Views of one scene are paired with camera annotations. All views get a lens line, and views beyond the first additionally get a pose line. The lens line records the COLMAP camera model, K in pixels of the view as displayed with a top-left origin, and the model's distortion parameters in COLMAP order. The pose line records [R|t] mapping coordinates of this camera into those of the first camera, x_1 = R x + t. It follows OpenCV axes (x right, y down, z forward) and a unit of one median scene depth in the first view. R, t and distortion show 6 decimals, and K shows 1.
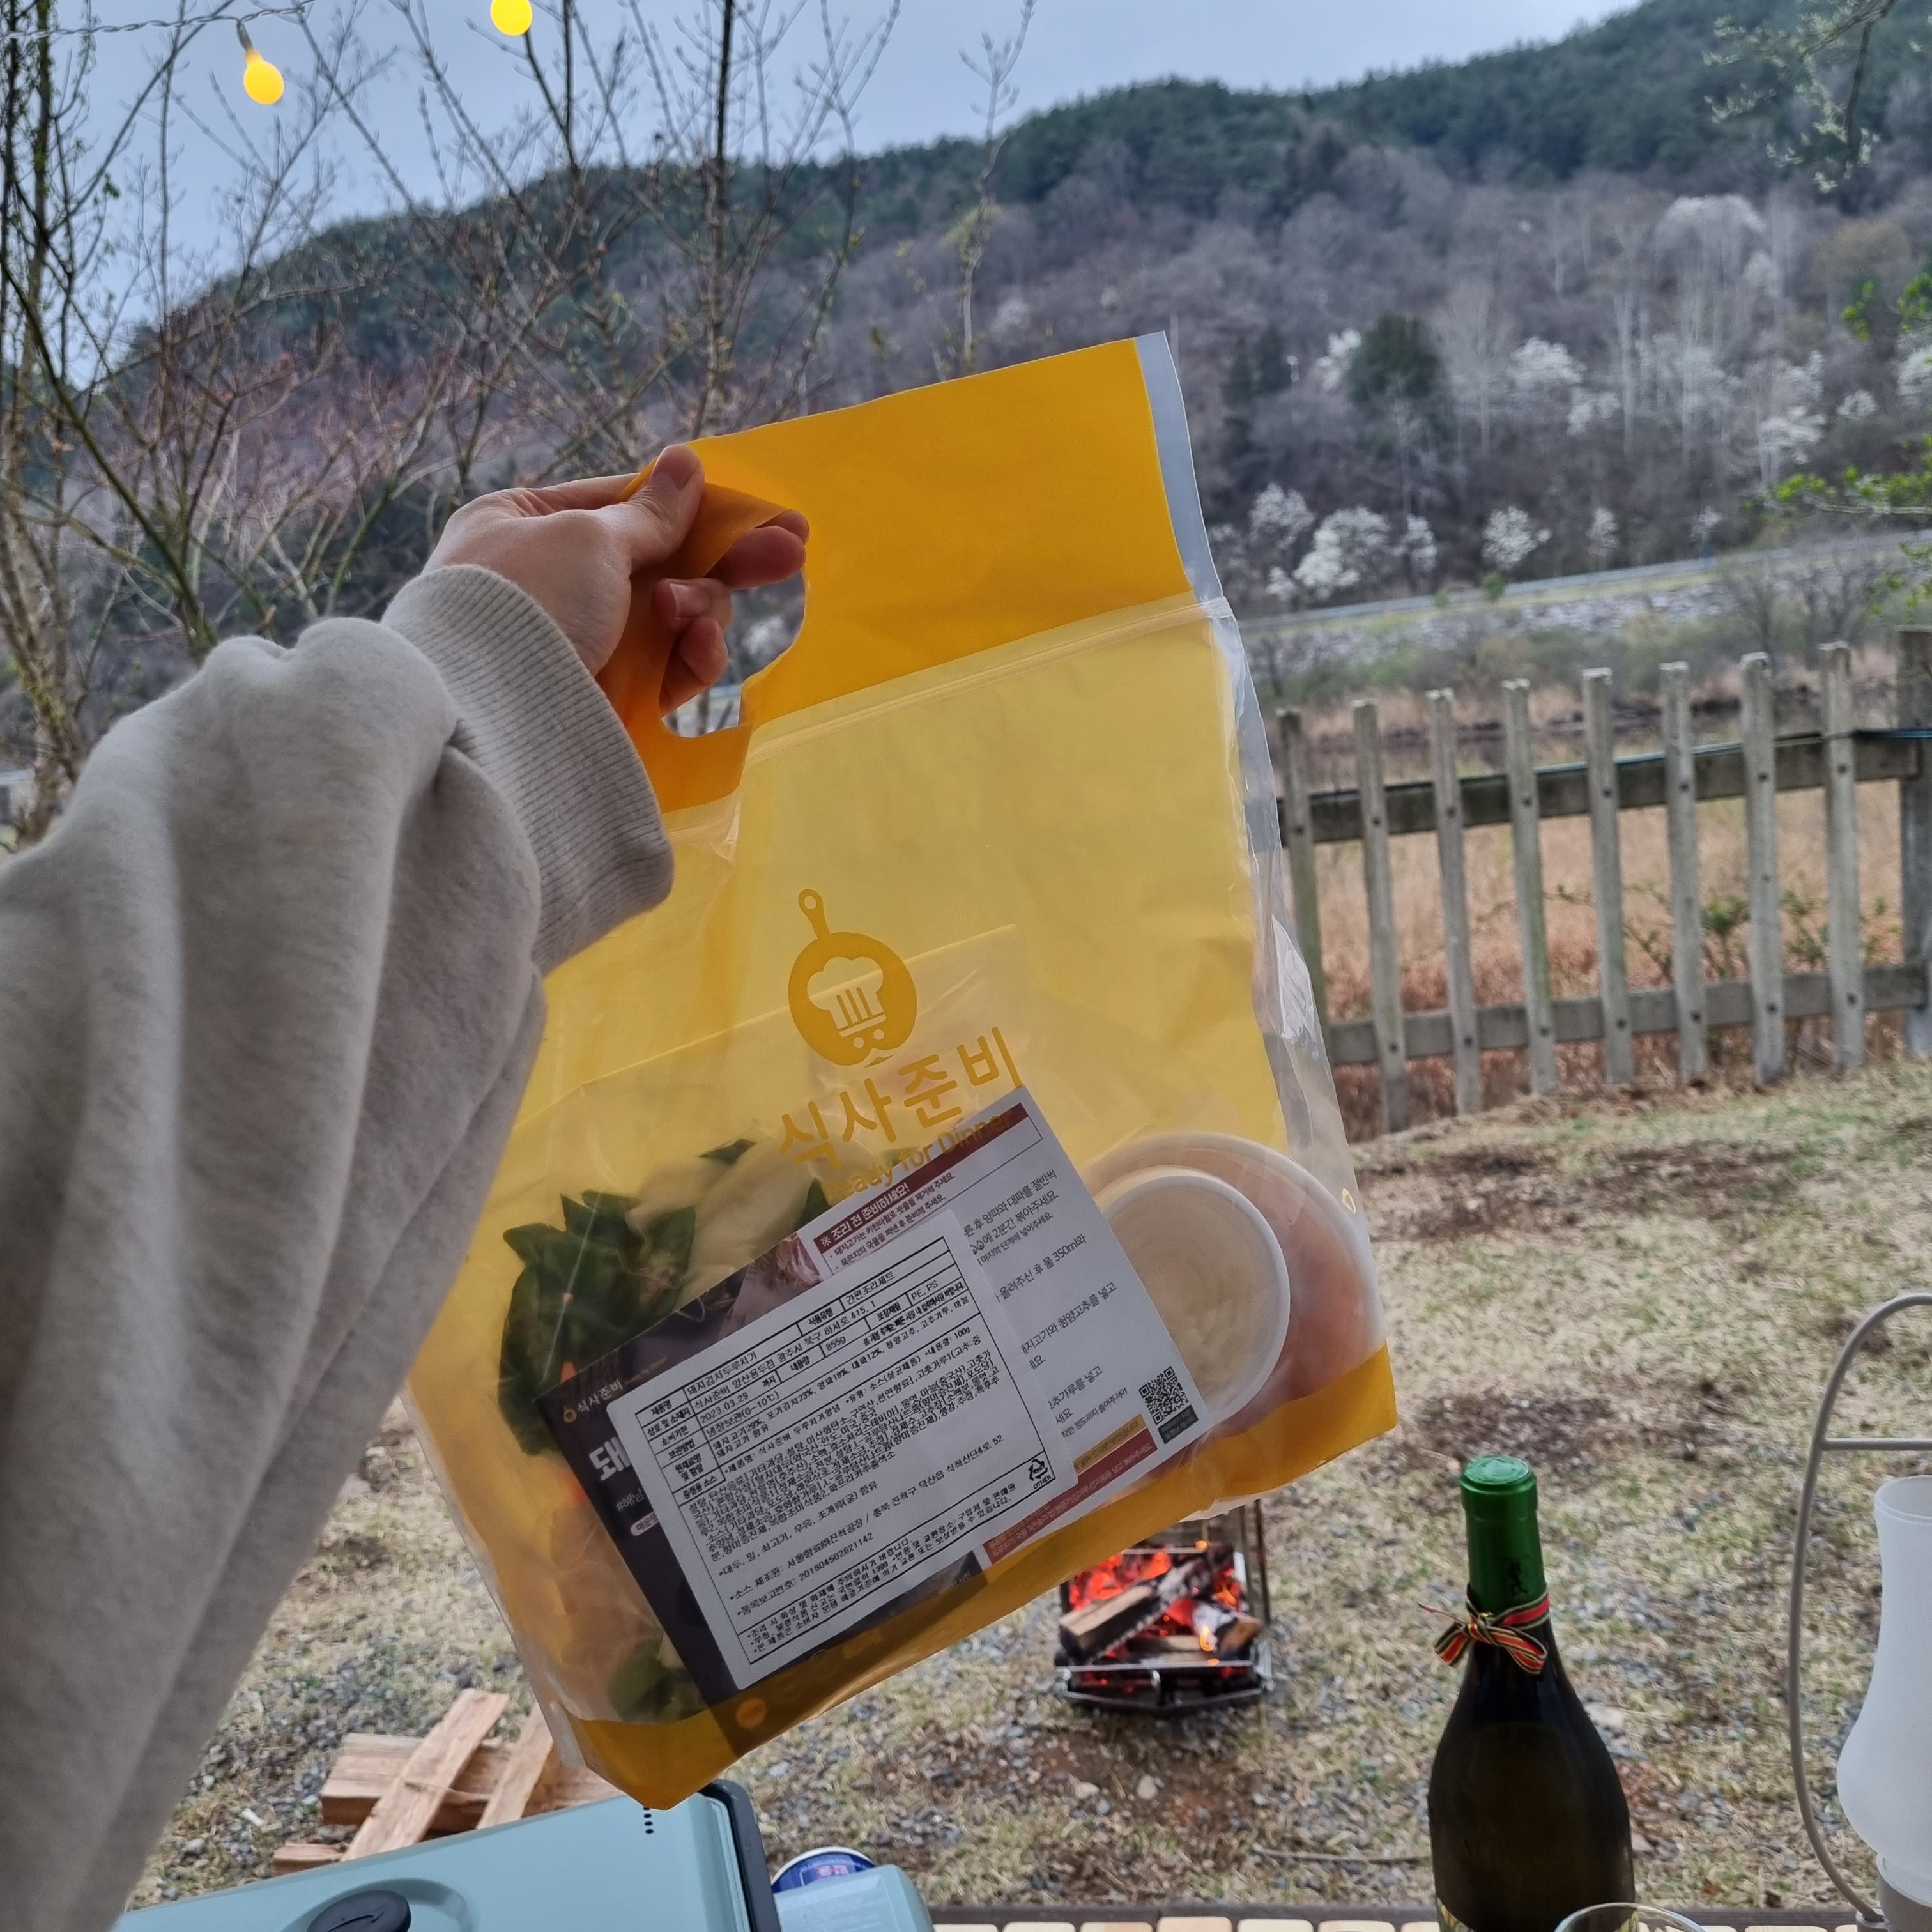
lens RADIAL K [[1934.5, 0, 944.1], [0, 1934.5, 1011.5], [0, 0, 1]] dist [0.048921, -0.050985]
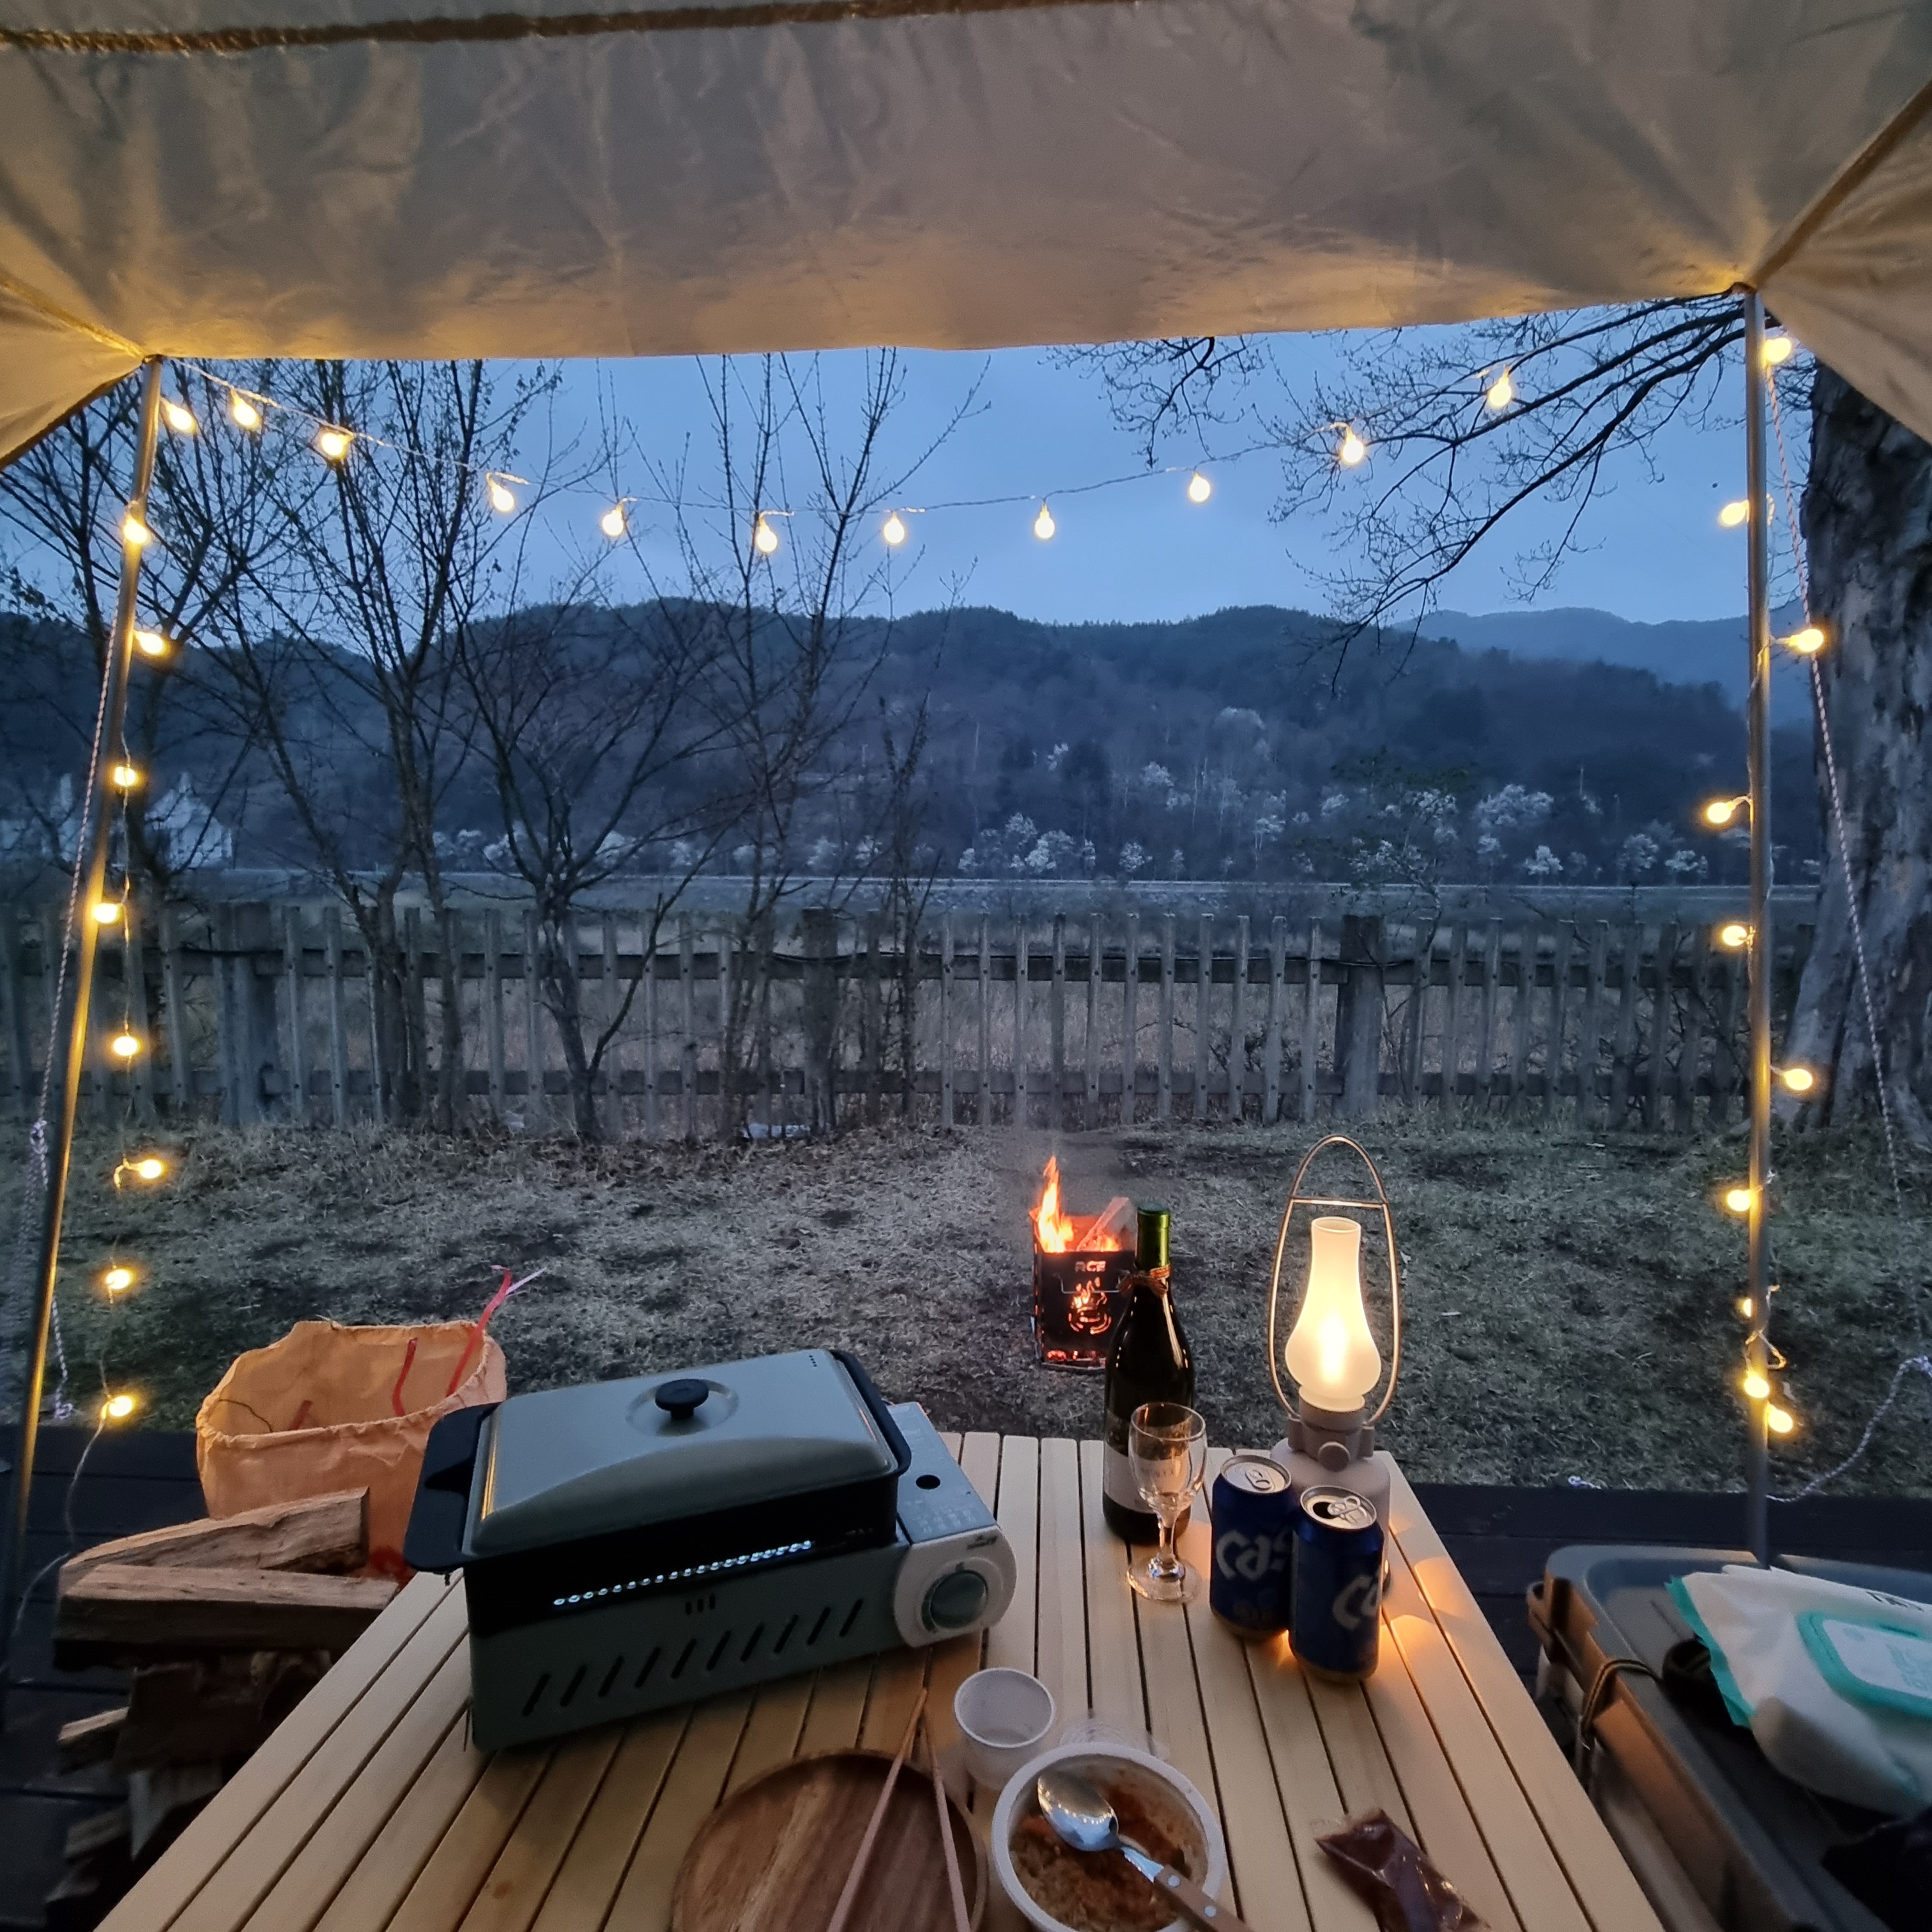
lens RADIAL K [[1033.9, 0, 966.8], [0, 1033.9, 975.2], [0, 0, 1]] dist [-0.000659, -0.001614]
pose [[0.983209, 0.123587, 0.134265, -0.085156], [-0.110419, 0.988692, -0.101471, 0.044540], [-0.145287, 0.084941, 0.985737, -0.058486]]
